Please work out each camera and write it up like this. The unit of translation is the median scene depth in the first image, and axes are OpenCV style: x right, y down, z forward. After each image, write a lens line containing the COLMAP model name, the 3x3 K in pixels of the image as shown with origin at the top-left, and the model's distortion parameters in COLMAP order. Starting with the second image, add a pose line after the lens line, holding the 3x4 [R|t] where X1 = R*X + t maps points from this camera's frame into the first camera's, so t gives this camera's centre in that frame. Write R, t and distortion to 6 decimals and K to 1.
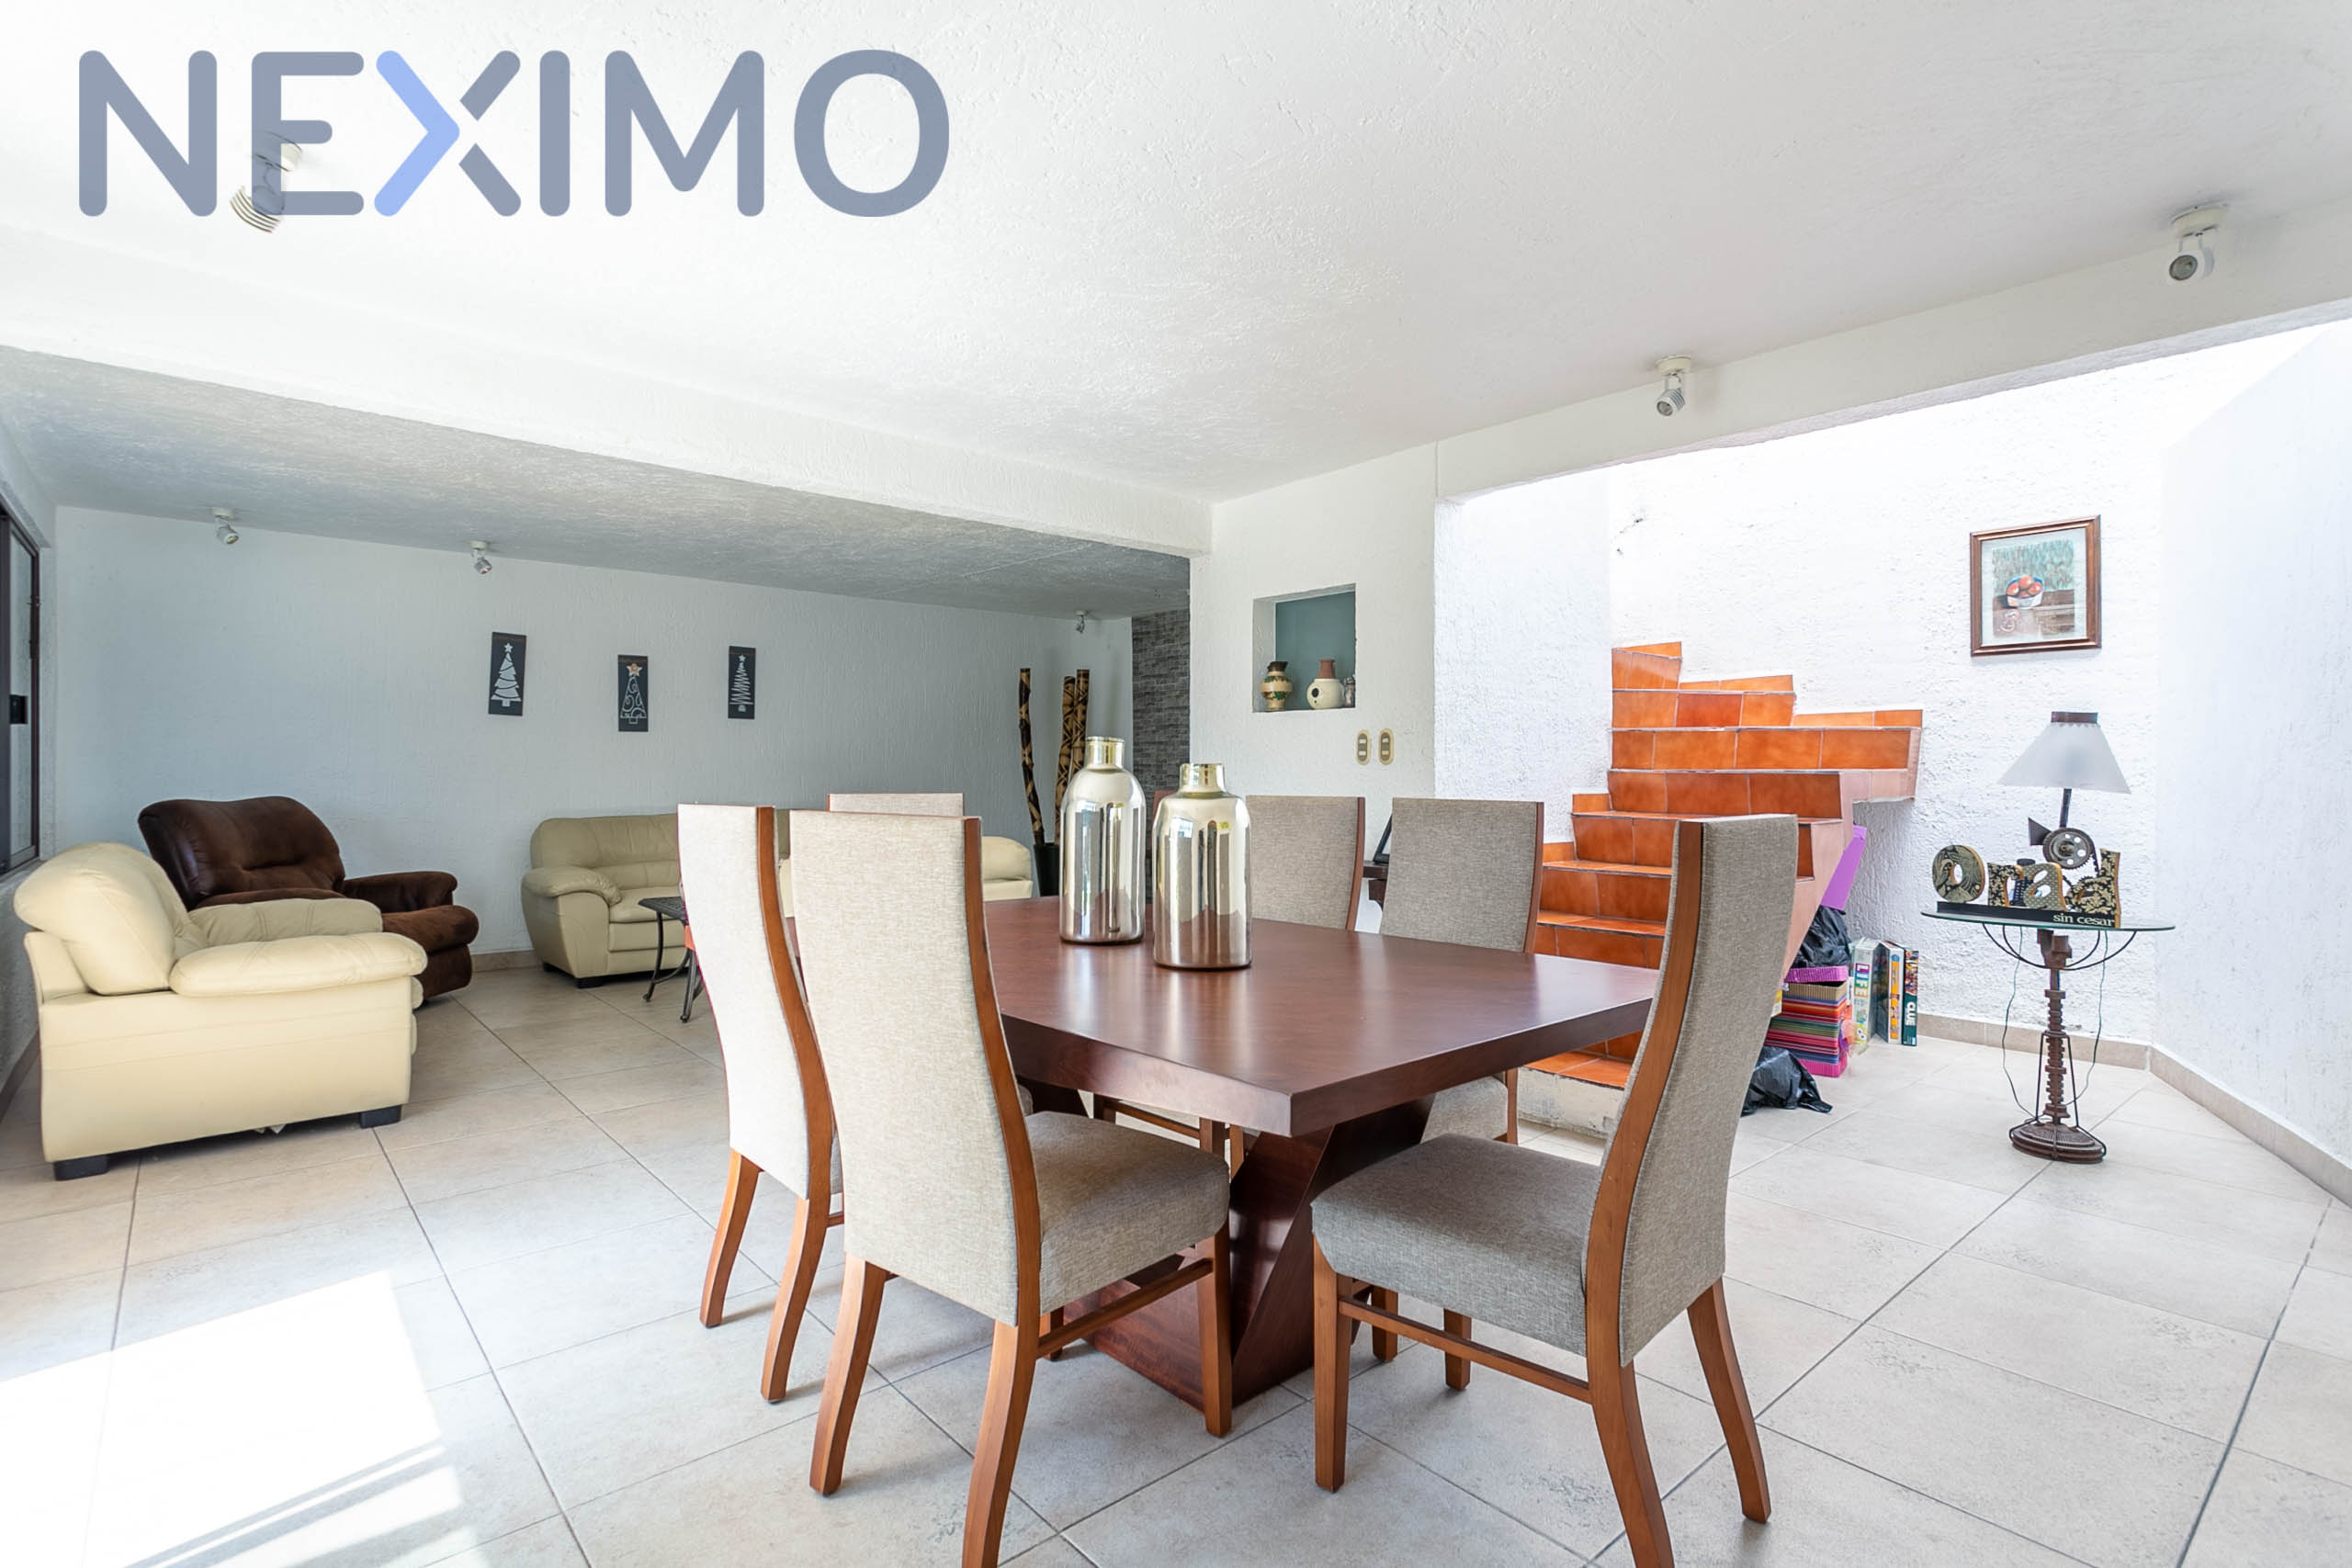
lens RADIAL K [[1124.9, 0, 1155.3], [0, 1124.9, 771.5], [0, 0, 1]] dist [0.005397, 0.001733]
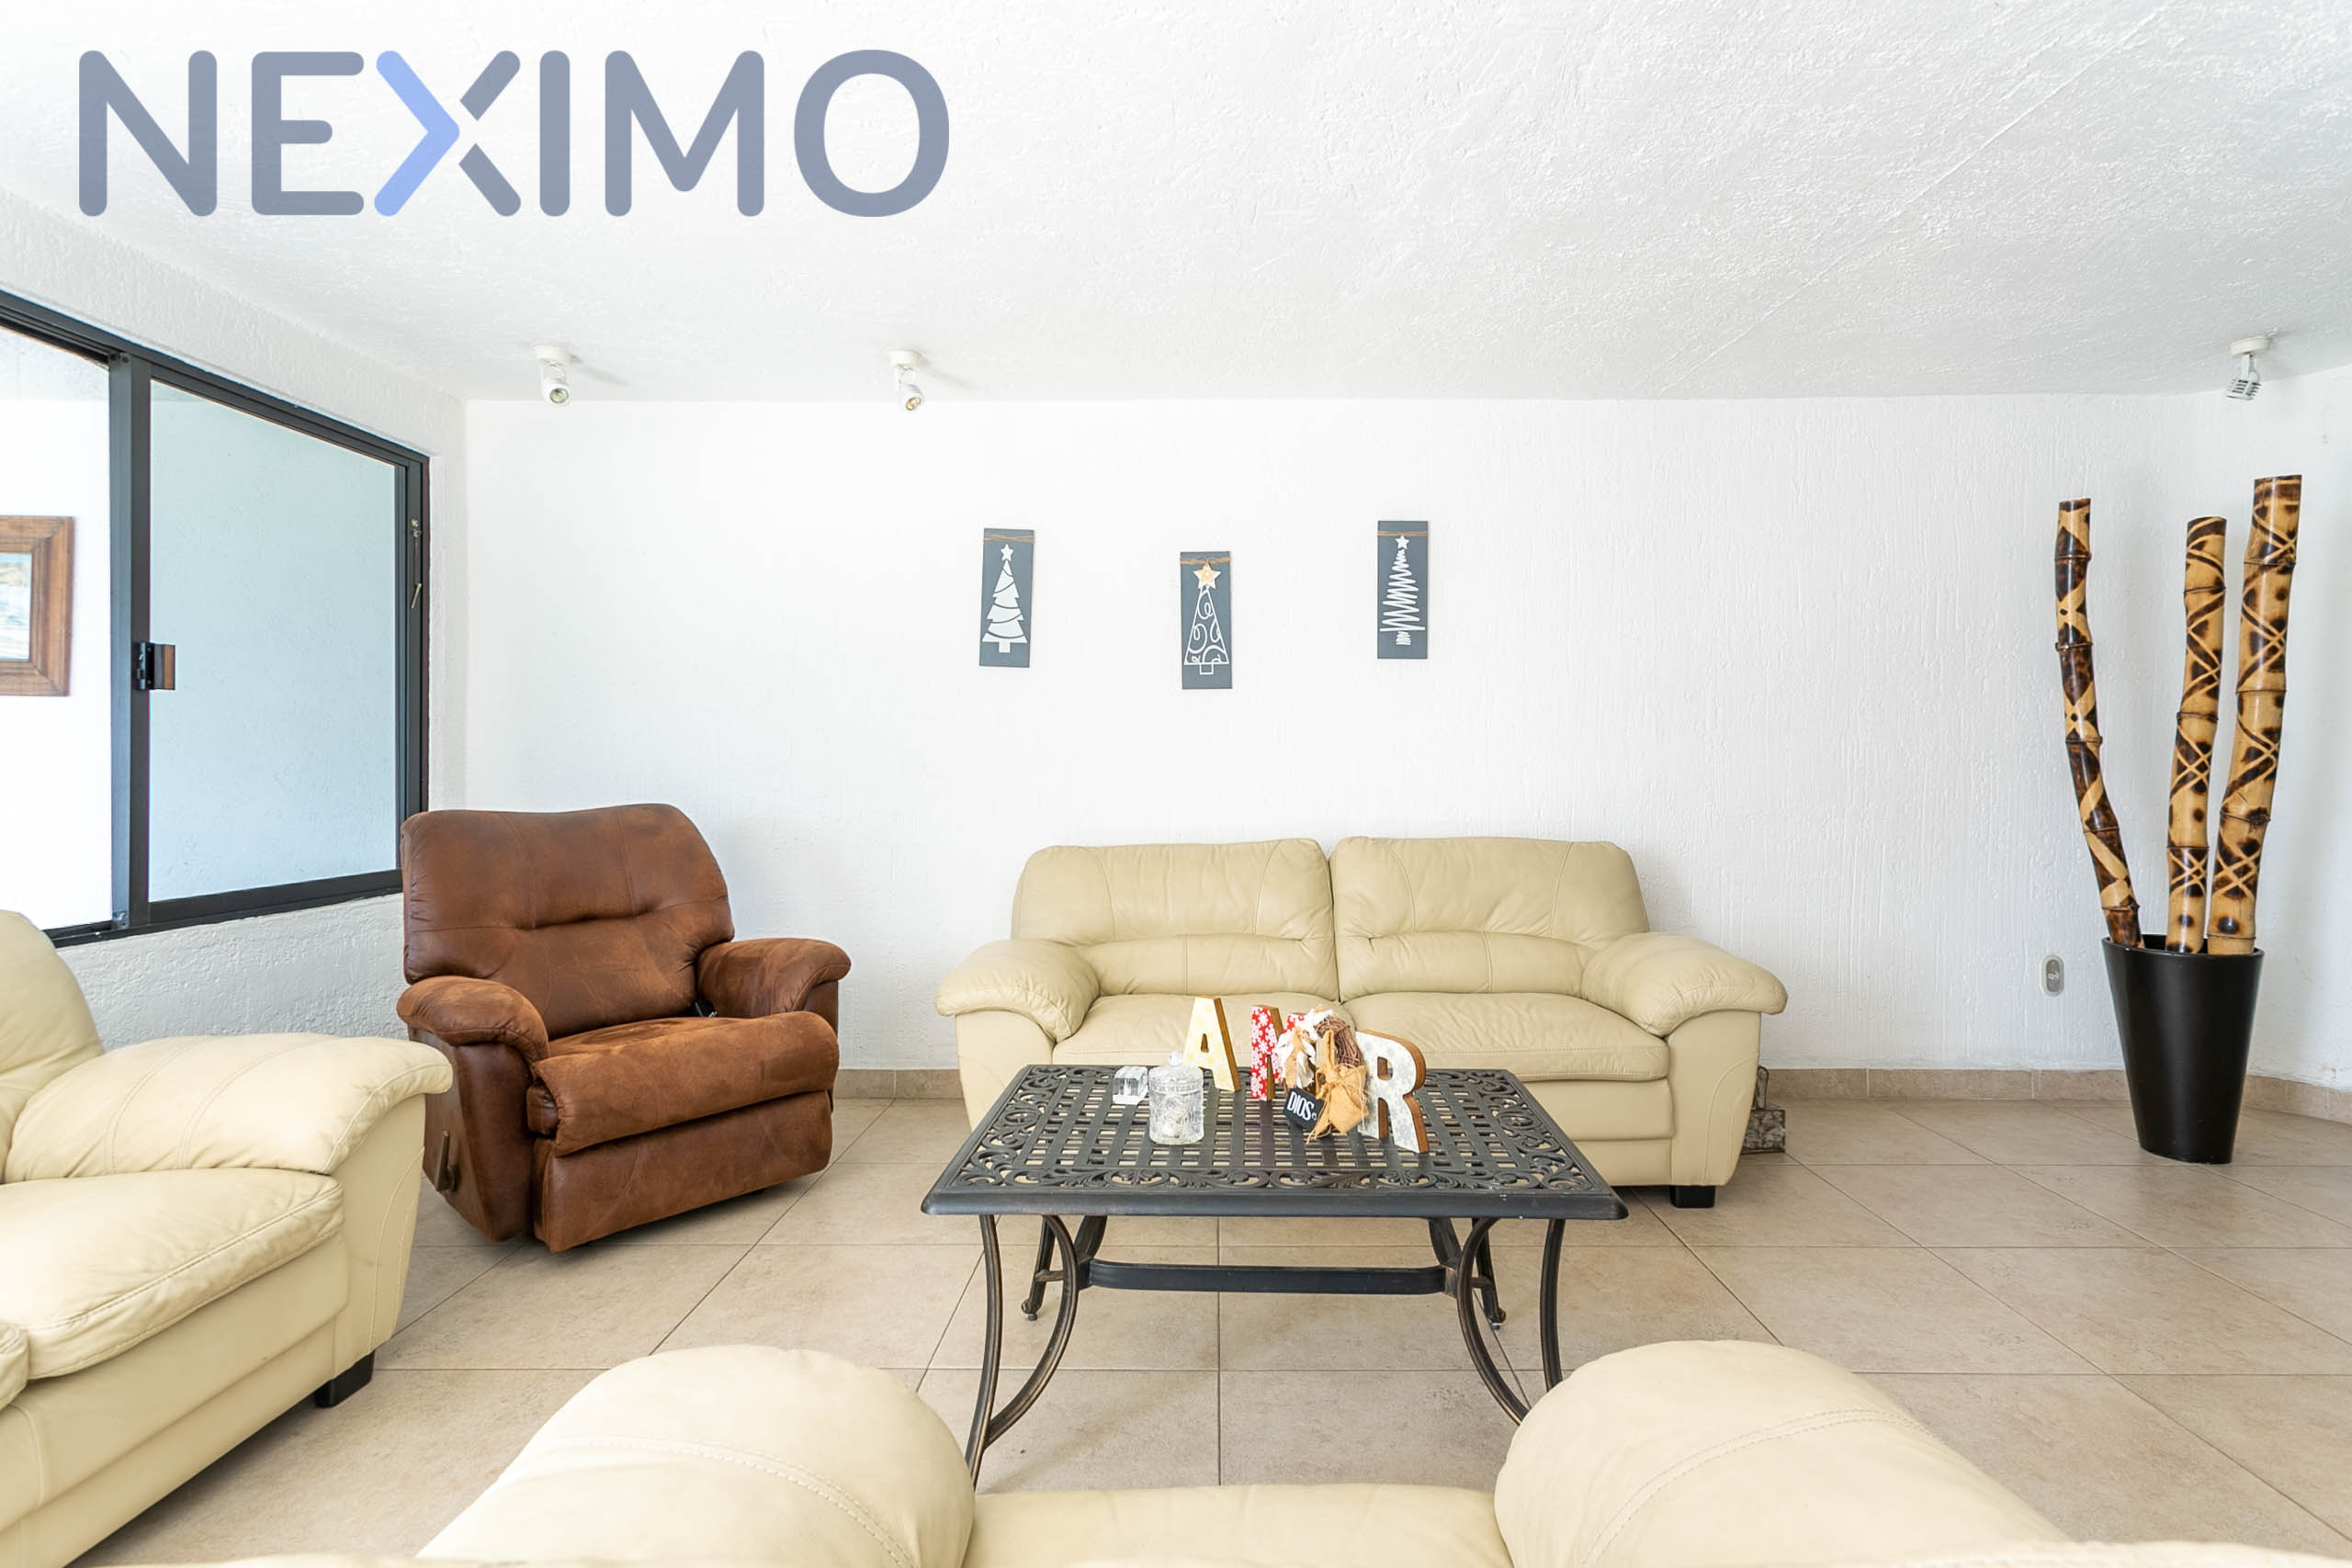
lens RADIAL K [[1124.9, 0, 1205.4], [0, 1124.9, 752.7], [0, 0, 1]] dist [0.005397, 0.001733]
pose [[0.758696, -0.010743, -0.651356, -0.105289], [0.004479, 0.999926, -0.011274, 0.001787], [0.651429, 0.005636, 0.758689, 0.581166]]
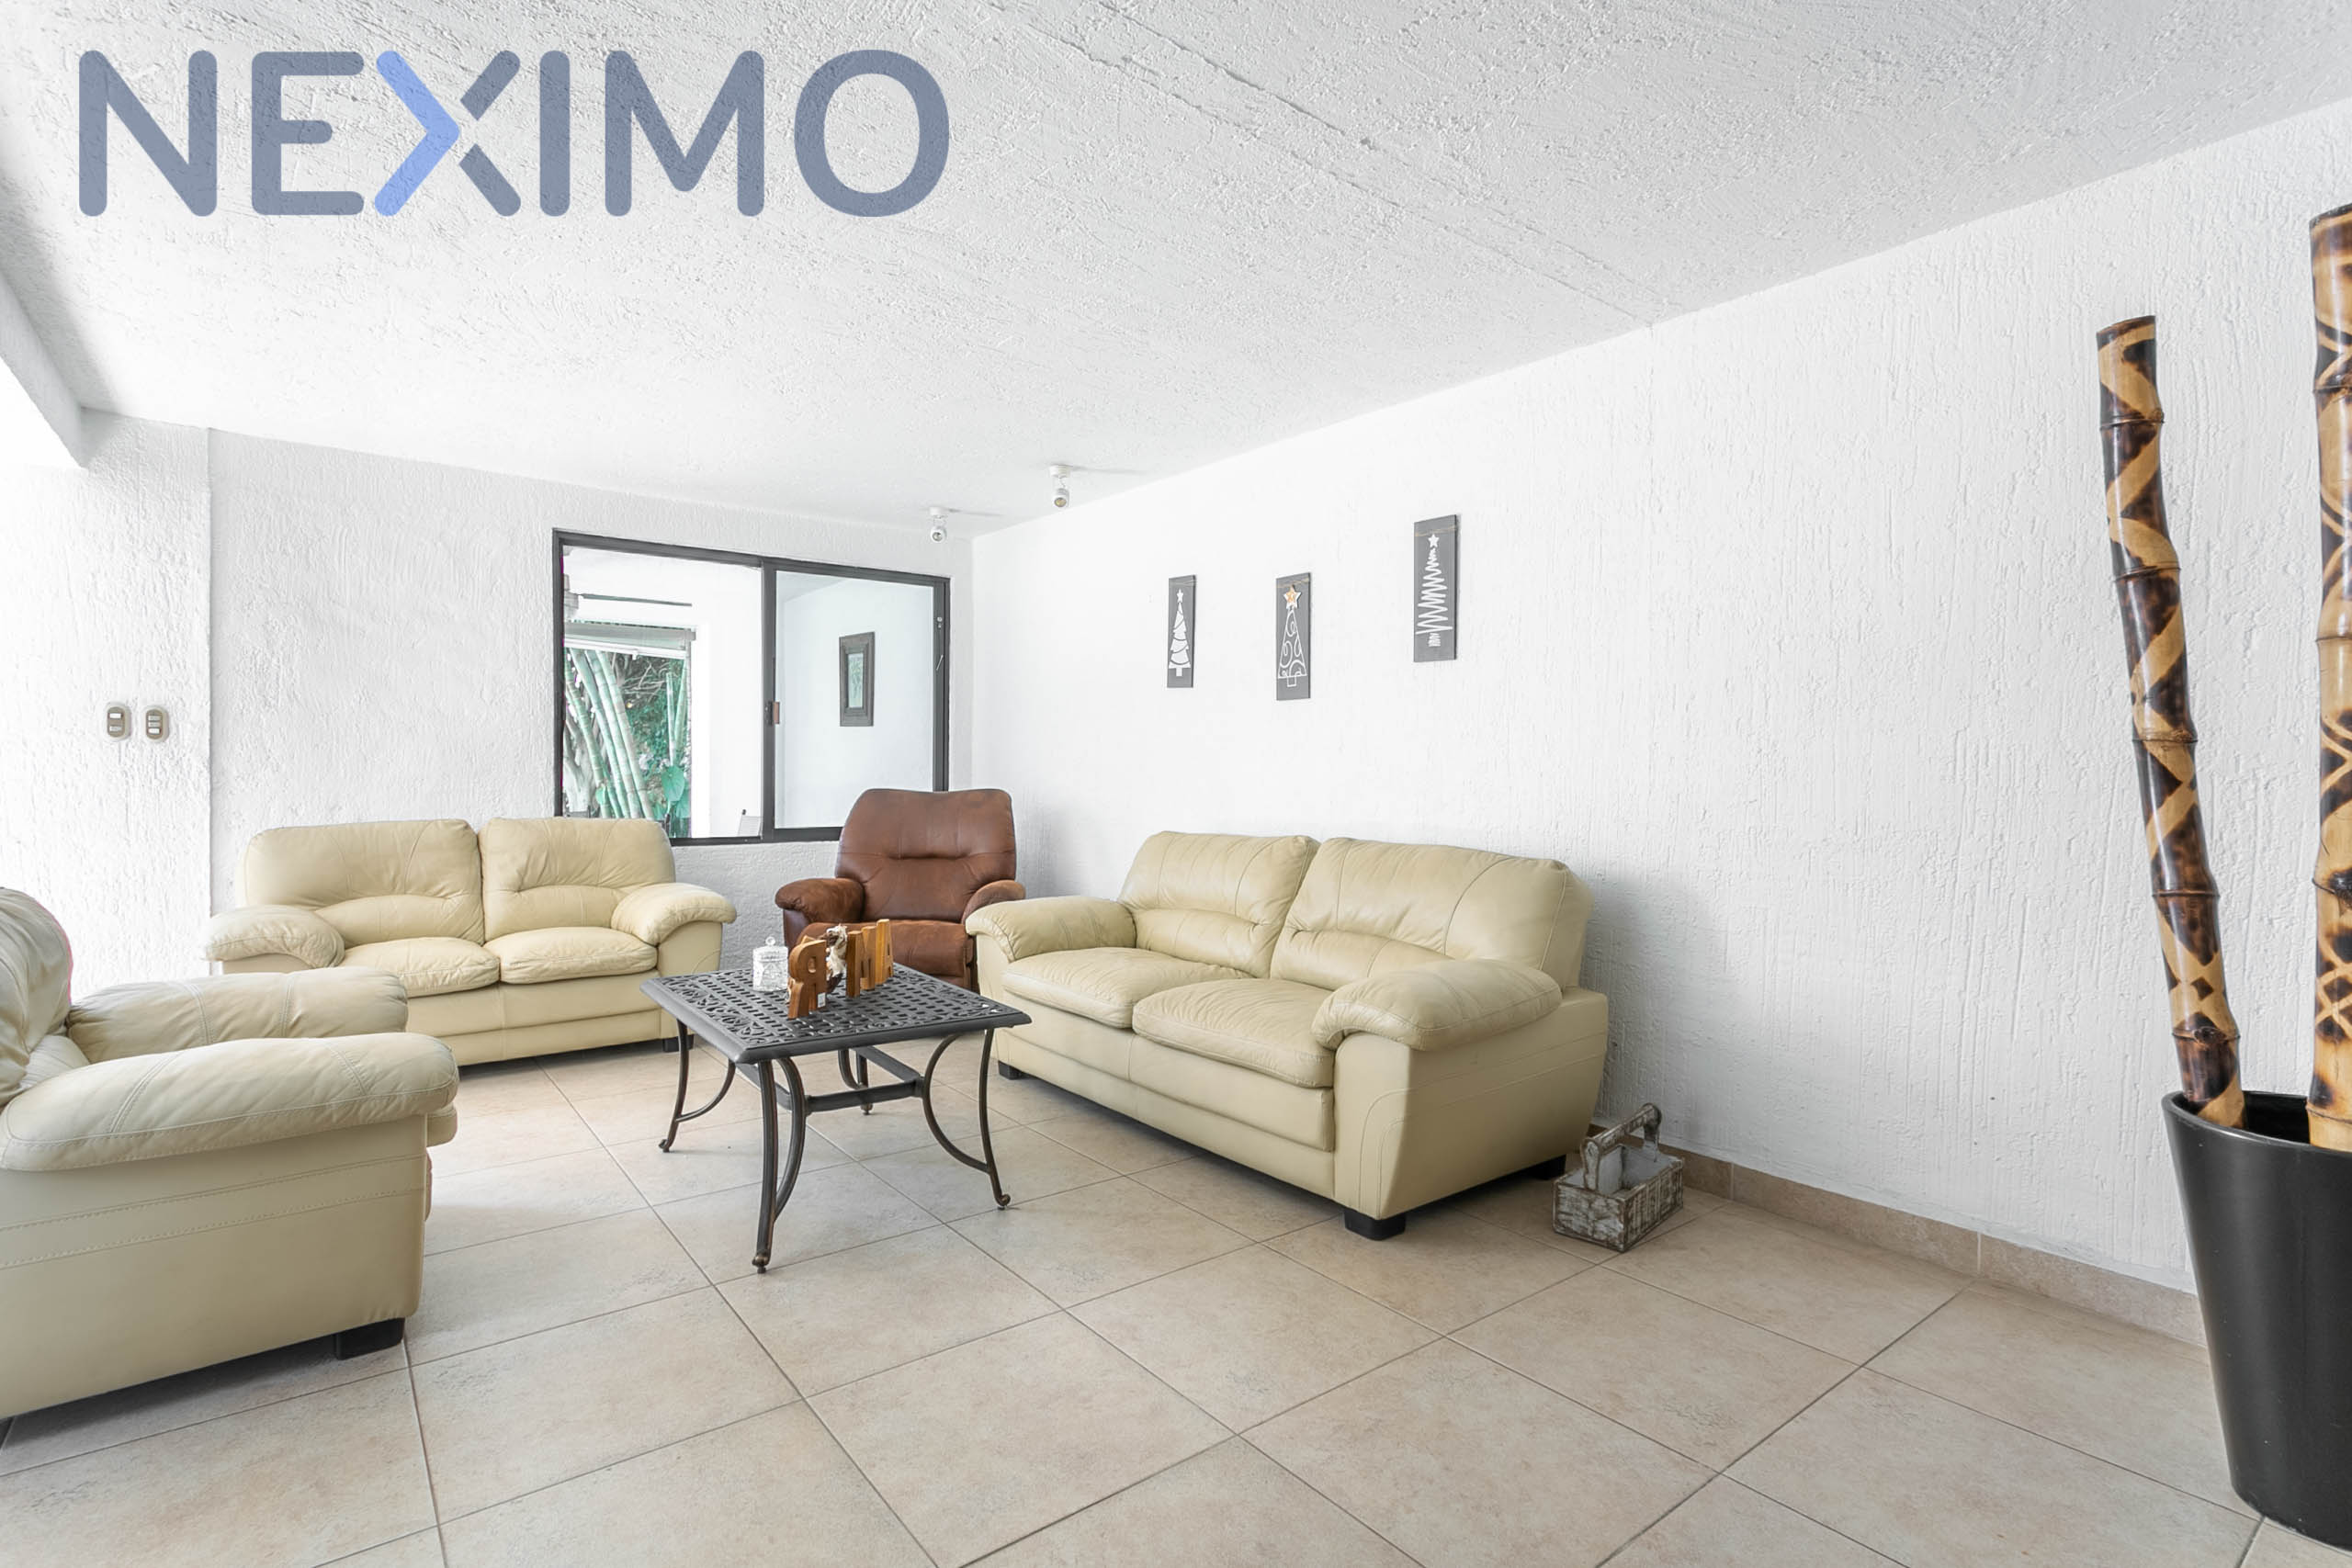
lens RADIAL K [[1124.9, 0, 1176.7], [0, 1124.9, 779.6], [0, 0, 1]] dist [0.005397, 0.001733]
pose [[-0.032257, 0.007848, -0.999449, 0.150163], [-0.010646, 0.999910, 0.008195, 0.003726], [0.999423, 0.010904, -0.032170, 0.956396]]
